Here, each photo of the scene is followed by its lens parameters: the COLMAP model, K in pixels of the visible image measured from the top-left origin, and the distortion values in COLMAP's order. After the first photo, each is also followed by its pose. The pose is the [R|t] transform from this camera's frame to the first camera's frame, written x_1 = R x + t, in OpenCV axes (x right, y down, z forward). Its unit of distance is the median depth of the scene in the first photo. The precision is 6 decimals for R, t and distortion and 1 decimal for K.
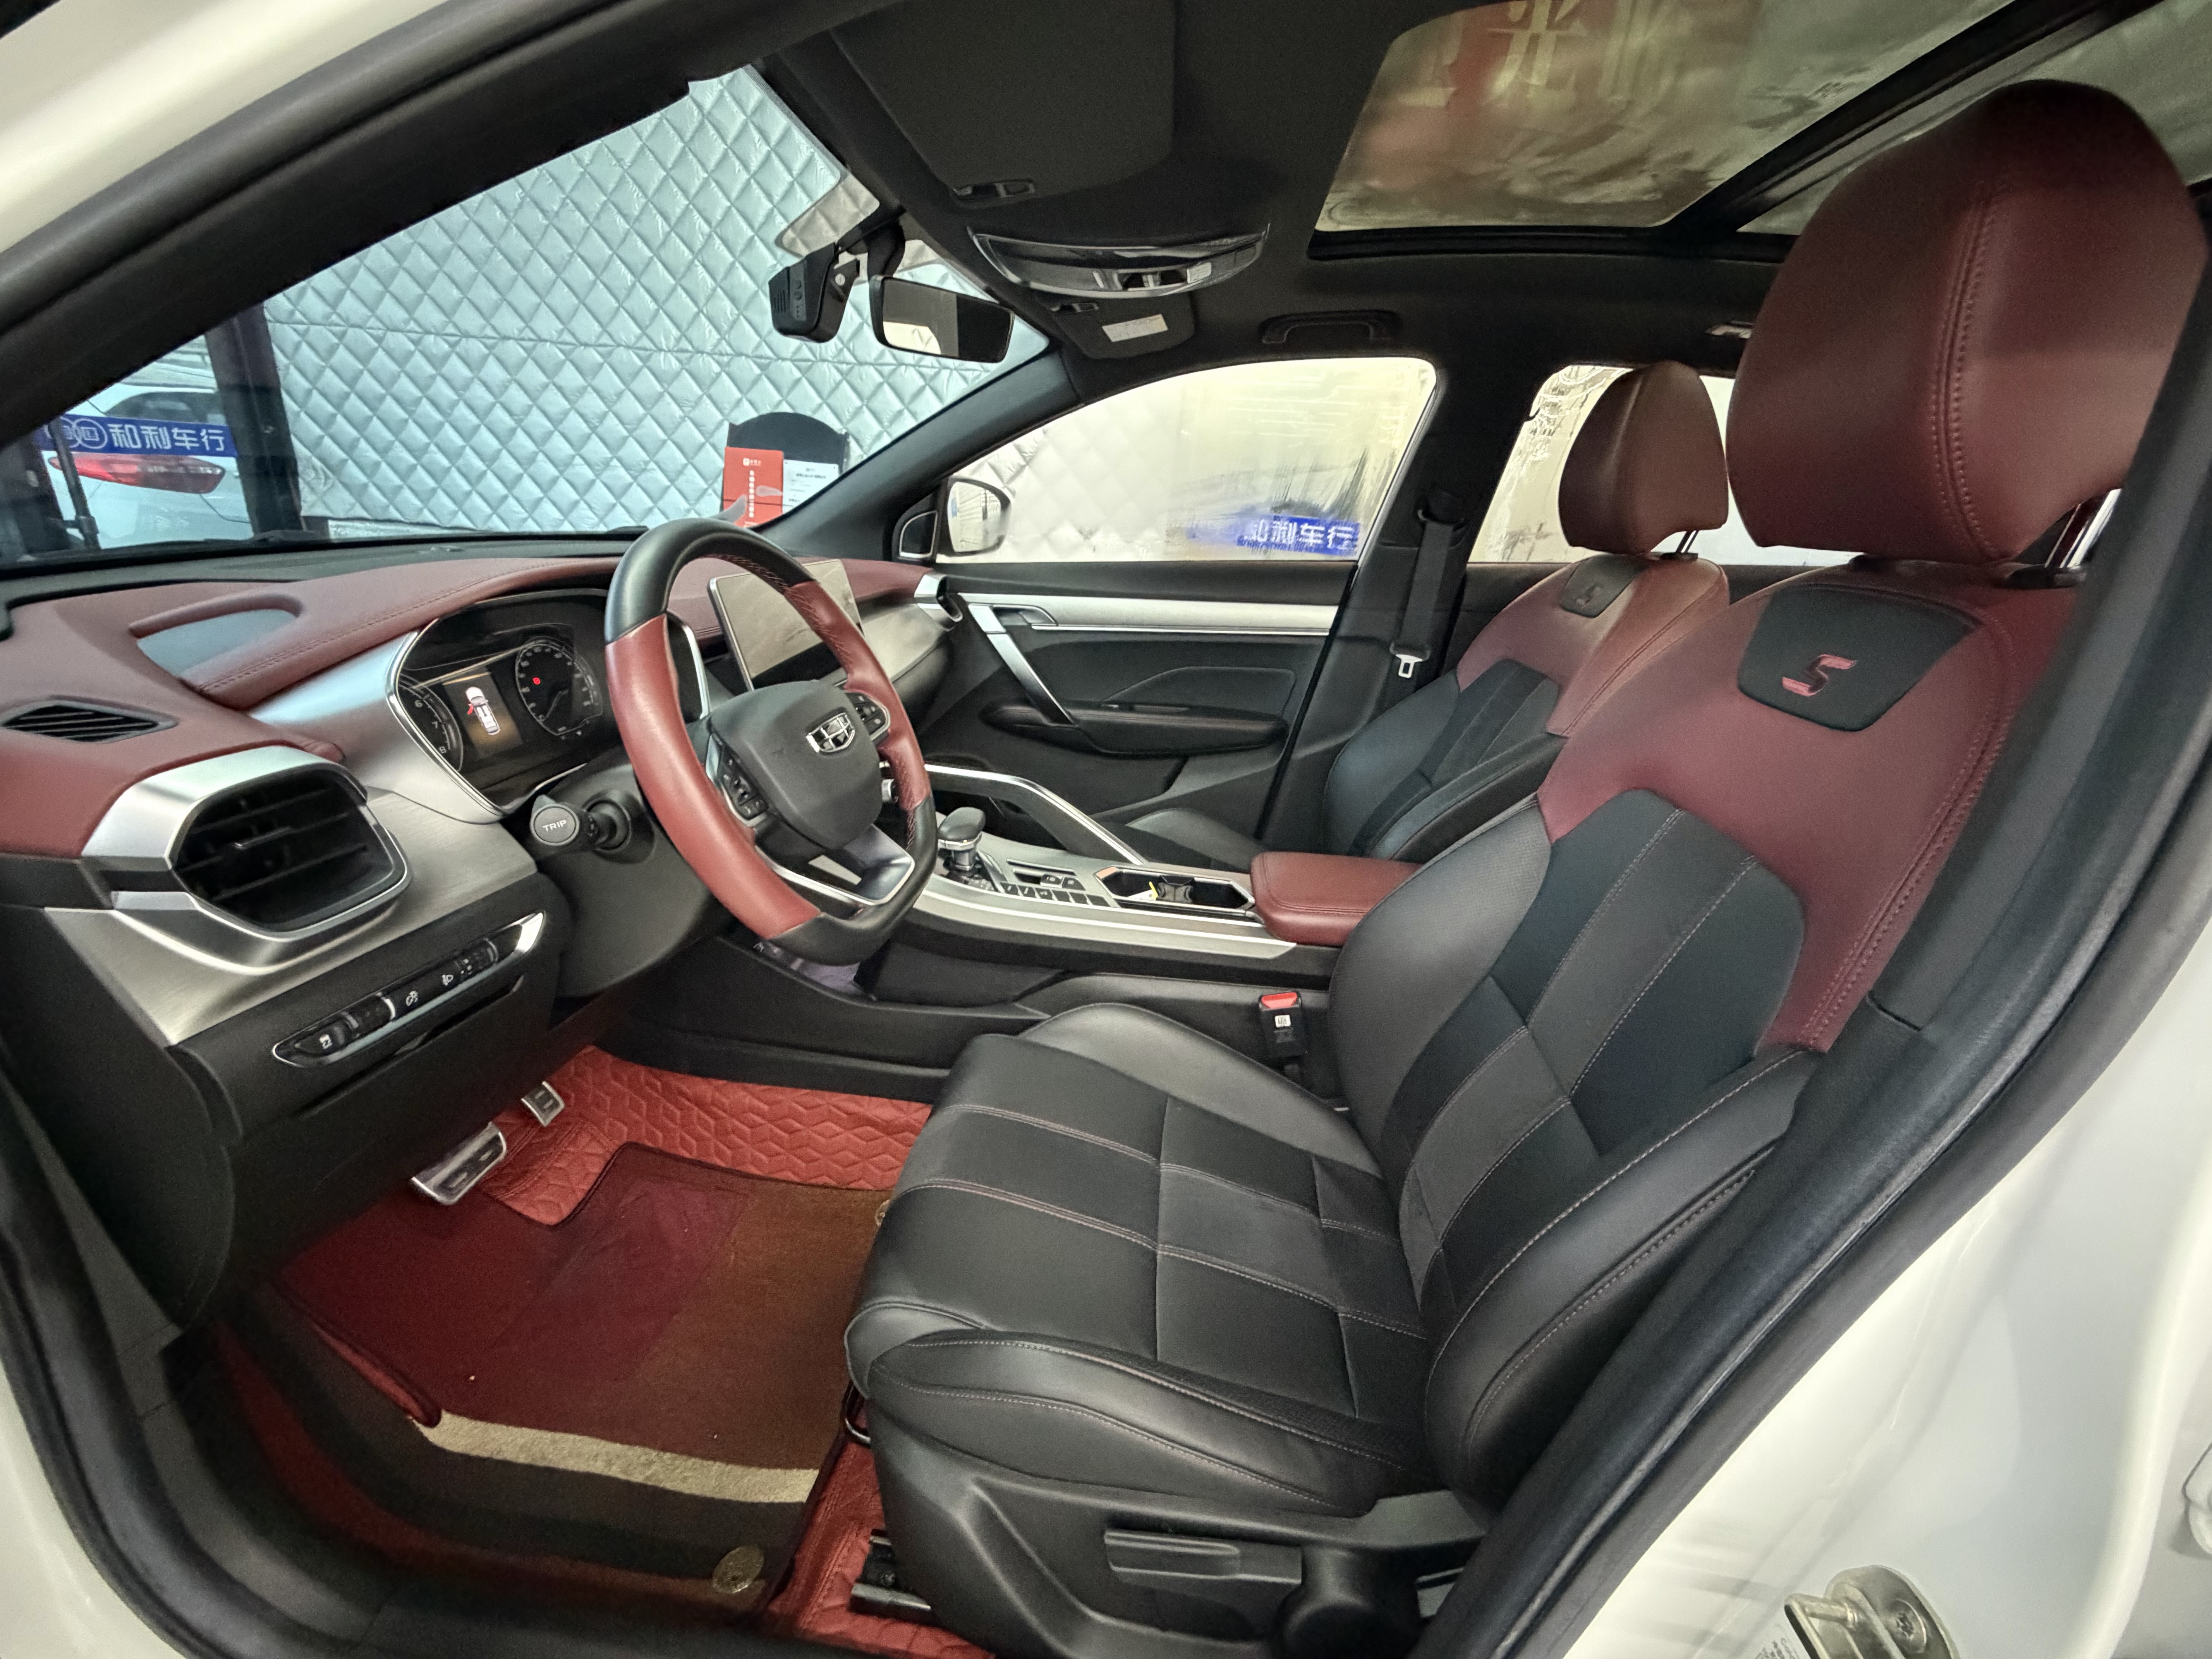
lens RADIAL K [[895.6, 0, 1099.2], [0, 895.6, 828.9], [0, 0, 1]] dist [0.001631, 0.000286]
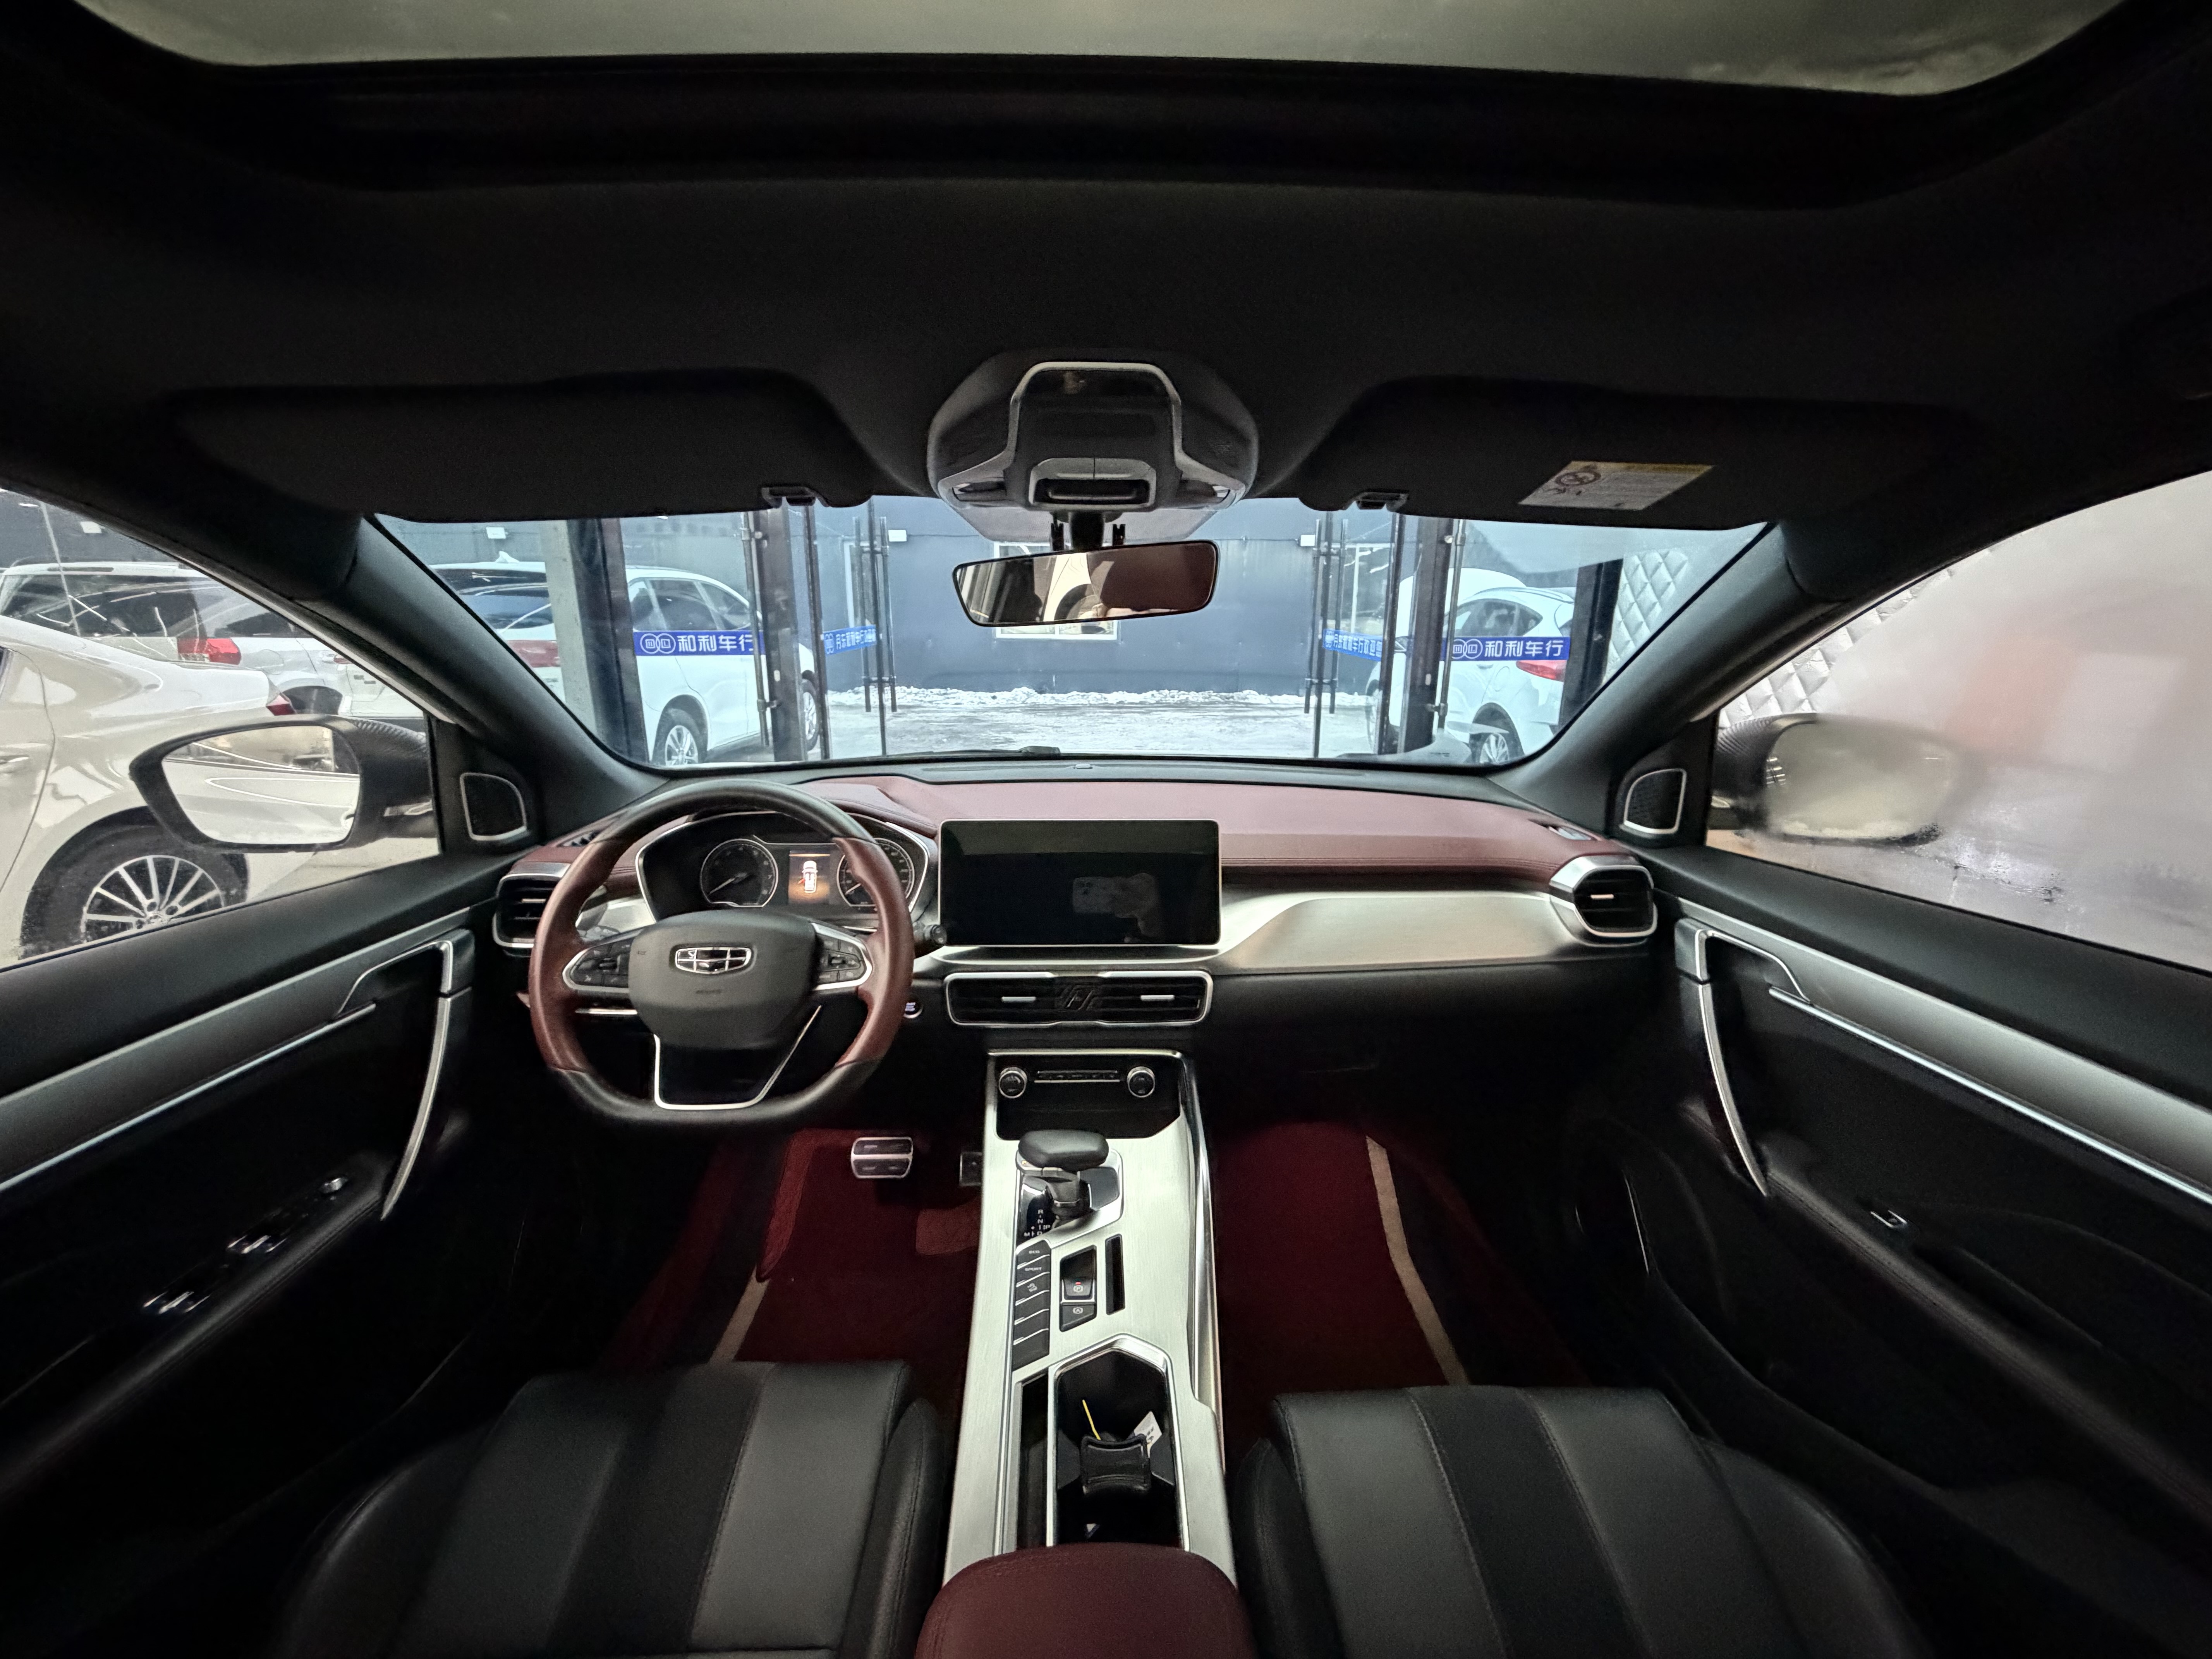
lens RADIAL K [[895.6, 0, 1099.2], [0, 895.6, 828.9], [0, 0, 1]] dist [0.001631, 0.000286]
pose [[0.111896, 0.171013, -0.978894, 0.585613], [-0.340177, 0.932155, 0.123963, -0.381855], [0.933680, 0.319126, 0.162479, 0.792880]]
